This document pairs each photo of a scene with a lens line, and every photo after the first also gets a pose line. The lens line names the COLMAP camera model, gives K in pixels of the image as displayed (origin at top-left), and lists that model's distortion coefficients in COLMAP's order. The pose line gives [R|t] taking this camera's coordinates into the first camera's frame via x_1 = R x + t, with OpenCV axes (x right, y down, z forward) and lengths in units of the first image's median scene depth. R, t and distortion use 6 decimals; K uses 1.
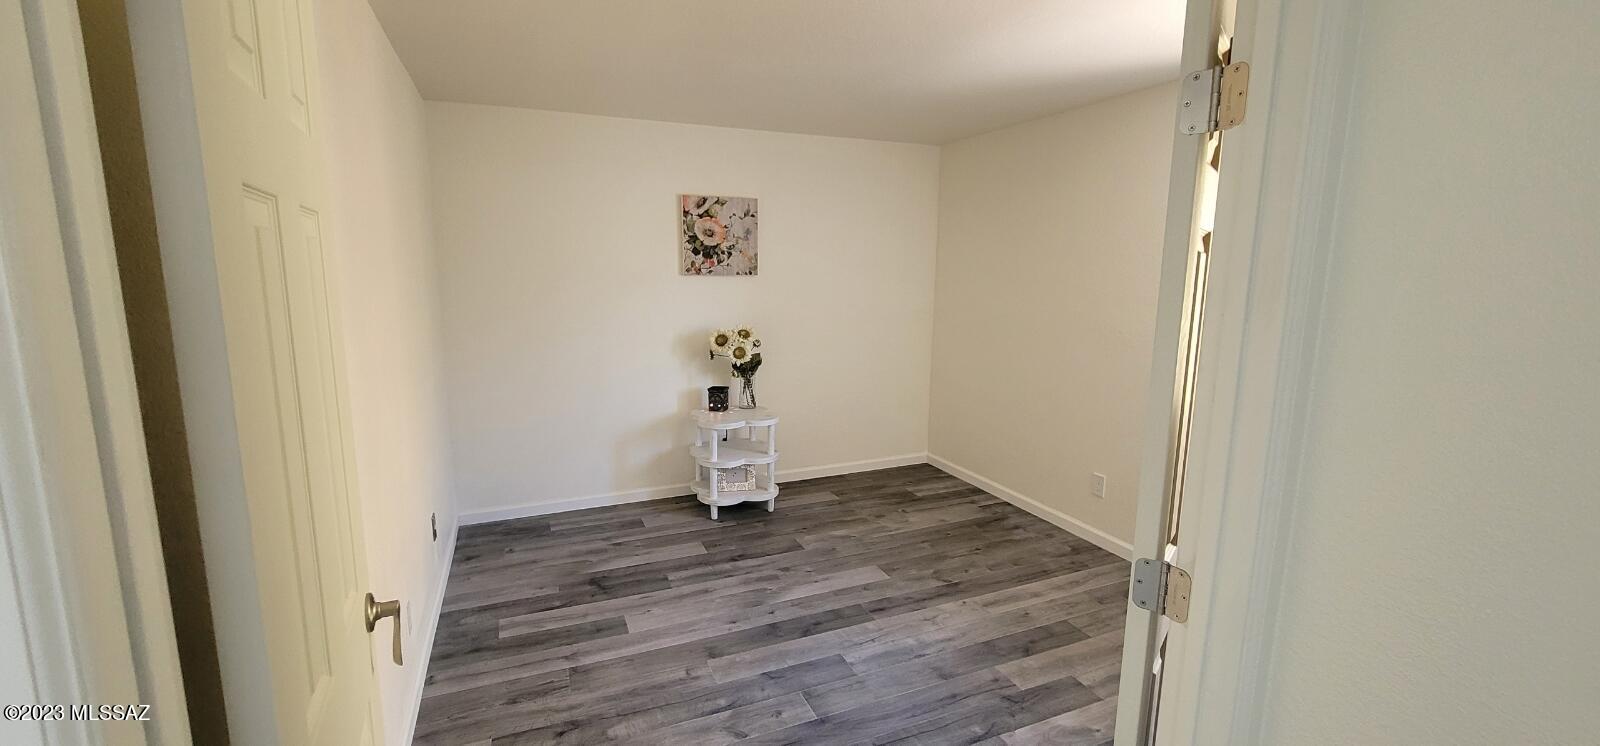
lens RADIAL K [[654.8, 0, 799.3], [0, 654.8, 368.5], [0, 0, 1]] dist [-0.003672, 0.000354]
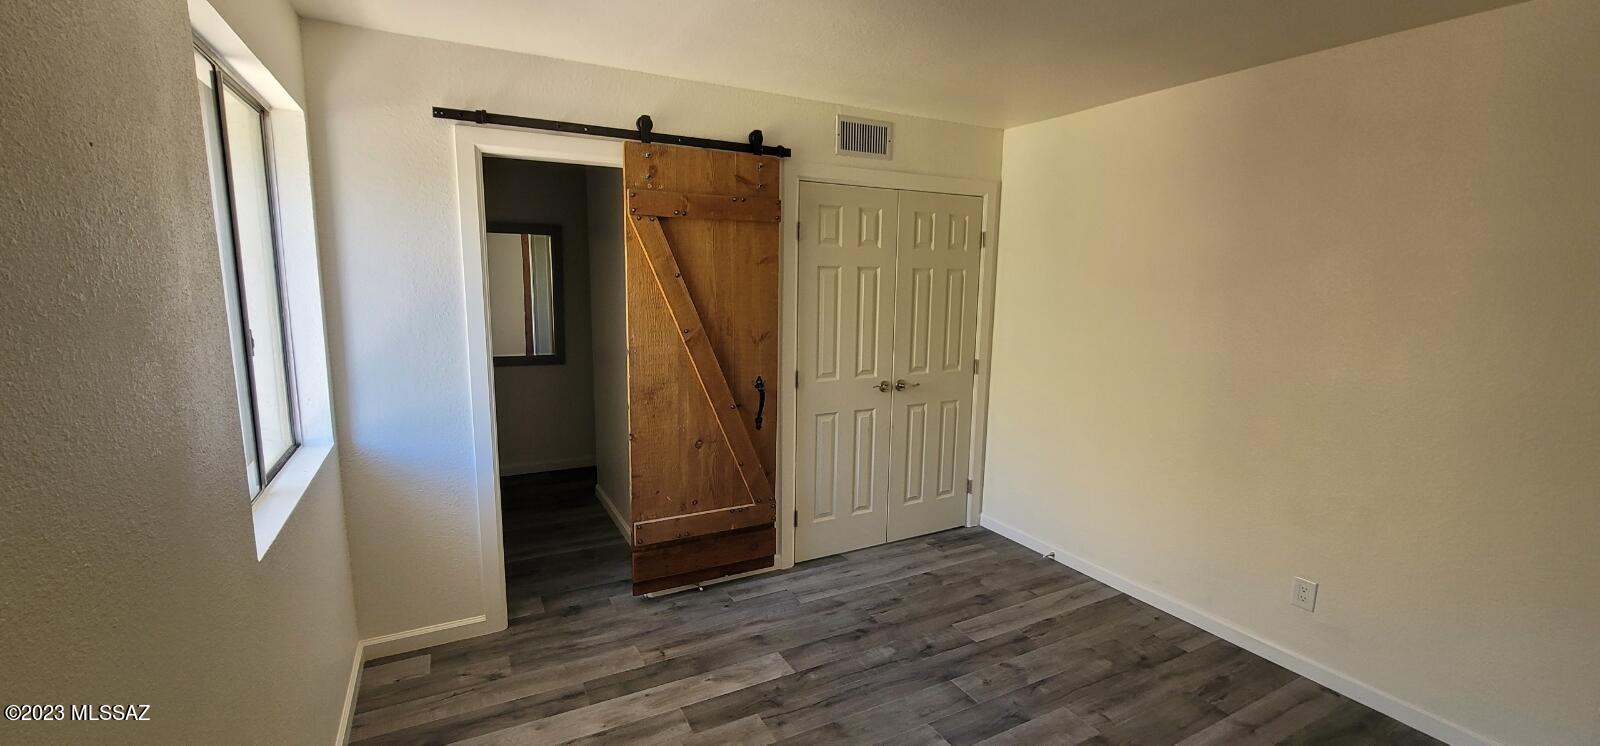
lens RADIAL K [[654.8, 0, 795.1], [0, 654.8, 371.1], [0, 0, 1]] dist [-0.003672, 0.000354]
pose [[-0.996217, -0.011156, -0.086181, 0.290932], [-0.036232, 0.954737, 0.295237, -0.219191], [0.078986, 0.297243, -0.951529, 1.380333]]
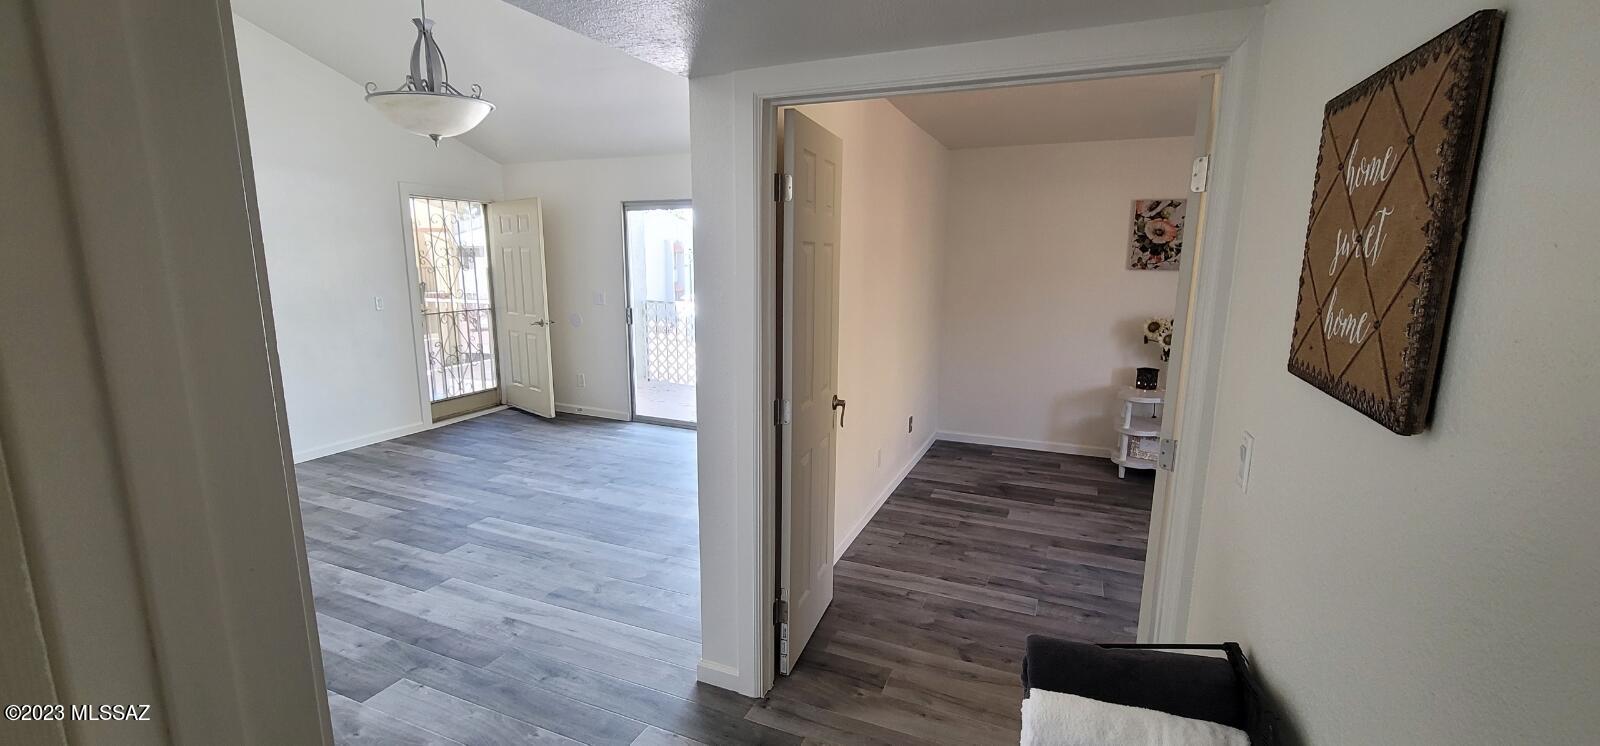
lens RADIAL K [[654.8, 0, 797.5], [0, 654.8, 374.7], [0, 0, 1]] dist [-0.003672, 0.000354]
pose [[0.686610, 0.125639, -0.716088, 0.369571], [-0.111165, 0.991516, 0.067374, 0.040843], [0.718477, 0.033344, 0.694751, -0.306010]]
